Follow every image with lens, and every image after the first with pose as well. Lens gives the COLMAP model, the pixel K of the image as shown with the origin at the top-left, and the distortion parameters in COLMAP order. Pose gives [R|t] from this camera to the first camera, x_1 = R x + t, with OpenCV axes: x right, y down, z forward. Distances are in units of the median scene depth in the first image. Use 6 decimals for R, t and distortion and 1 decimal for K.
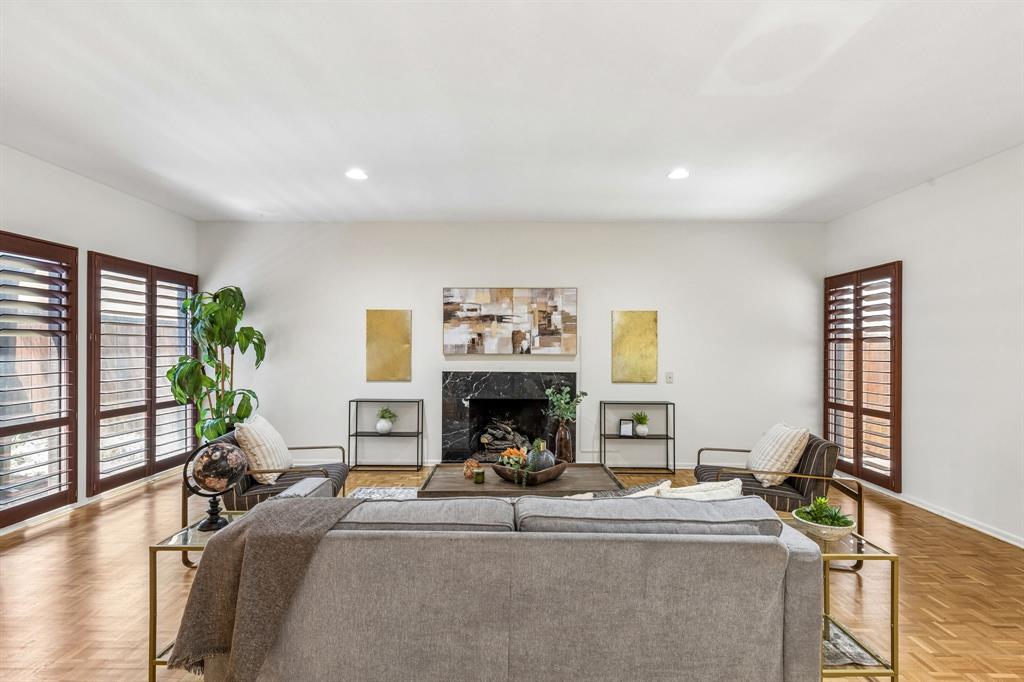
lens RADIAL K [[460.1, 0, 510.4], [0, 460.1, 346.6], [0, 0, 1]] dist [0.008633, -0.000183]
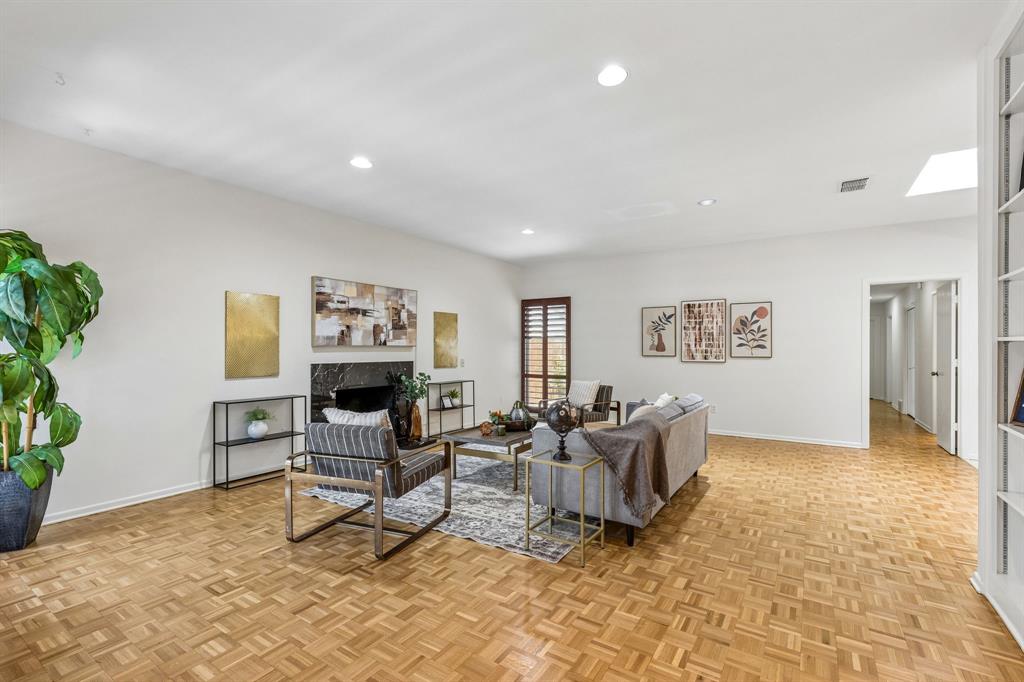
lens RADIAL K [[460.1, 0, 514.4], [0, 460.1, 343.4], [0, 0, 1]] dist [0.008633, -0.000183]
pose [[0.531711, 0.003576, 0.846918, -0.741320], [-0.003517, 0.999992, -0.002014, 0.011939], [-0.846918, -0.001908, 0.531719, 0.137395]]
